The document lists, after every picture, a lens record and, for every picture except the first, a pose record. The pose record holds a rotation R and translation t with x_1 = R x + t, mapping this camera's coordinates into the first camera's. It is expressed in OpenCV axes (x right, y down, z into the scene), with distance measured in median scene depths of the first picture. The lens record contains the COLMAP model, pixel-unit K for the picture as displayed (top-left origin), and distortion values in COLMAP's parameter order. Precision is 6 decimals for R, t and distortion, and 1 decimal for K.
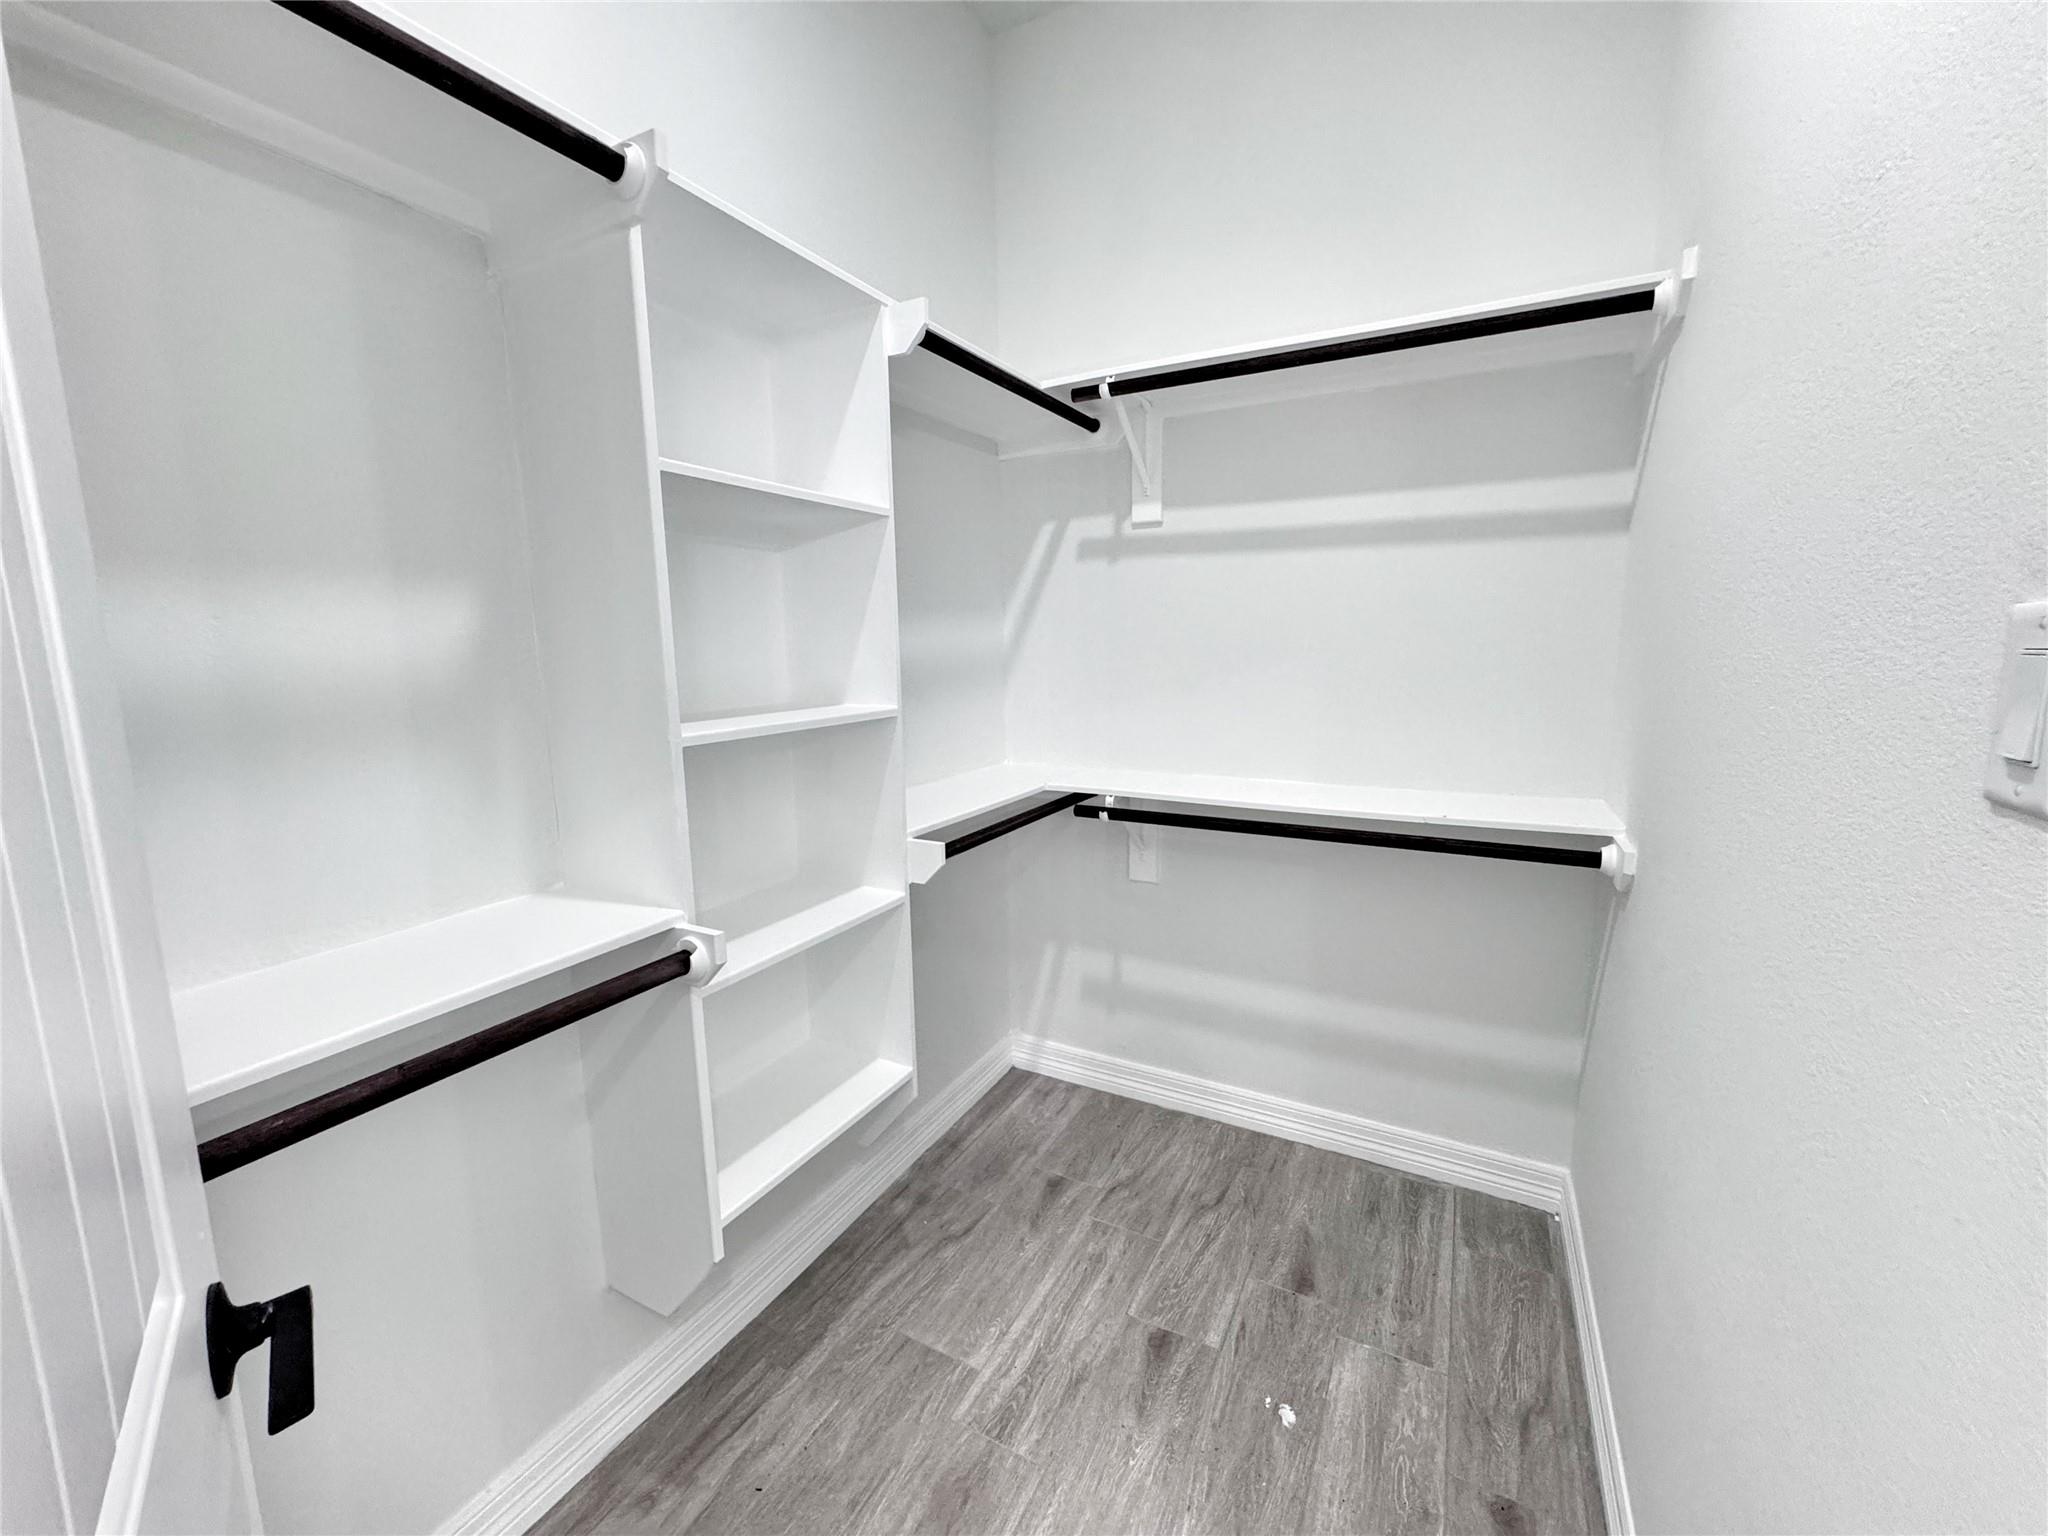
lens RADIAL K [[819.1, 0, 1025.1], [0, 819.1, 765.8], [0, 0, 1]] dist [-0.001989, 0.000450]
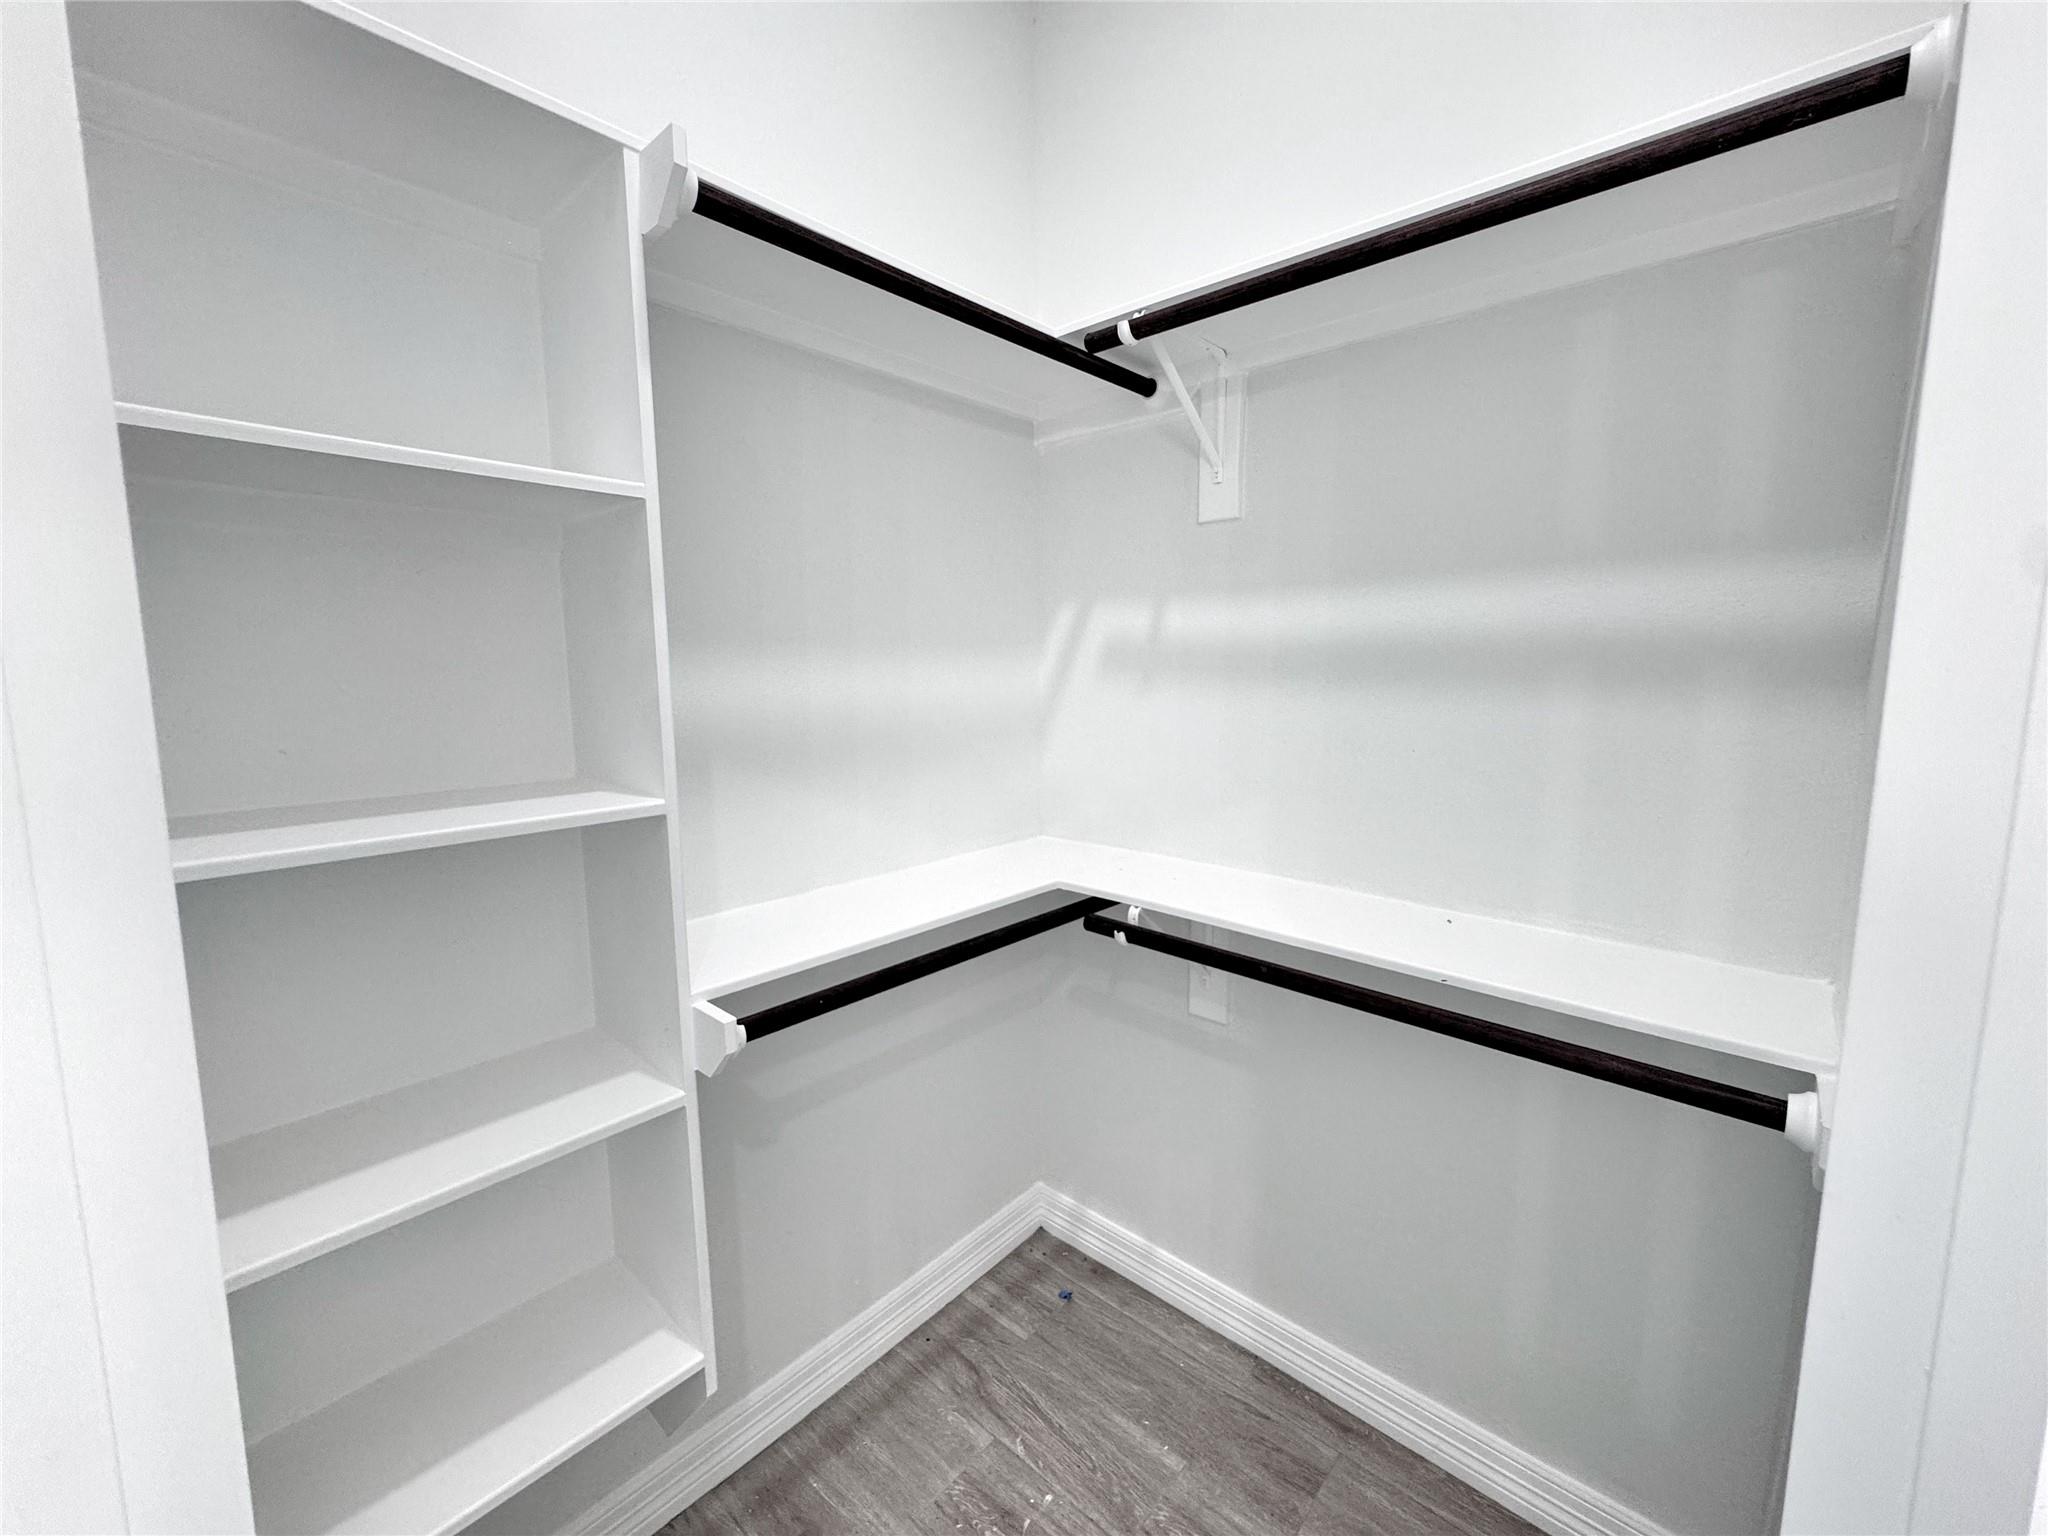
lens RADIAL K [[805.9, 0, 1016.1], [0, 805.9, 802.2], [0, 0, 1]] dist [-0.001107, 0.000037]
pose [[0.971452, 0.027965, -0.235581, 0.169480], [-0.027893, 0.999604, 0.003641, -0.054055], [0.235589, 0.003034, 0.971848, 0.310683]]
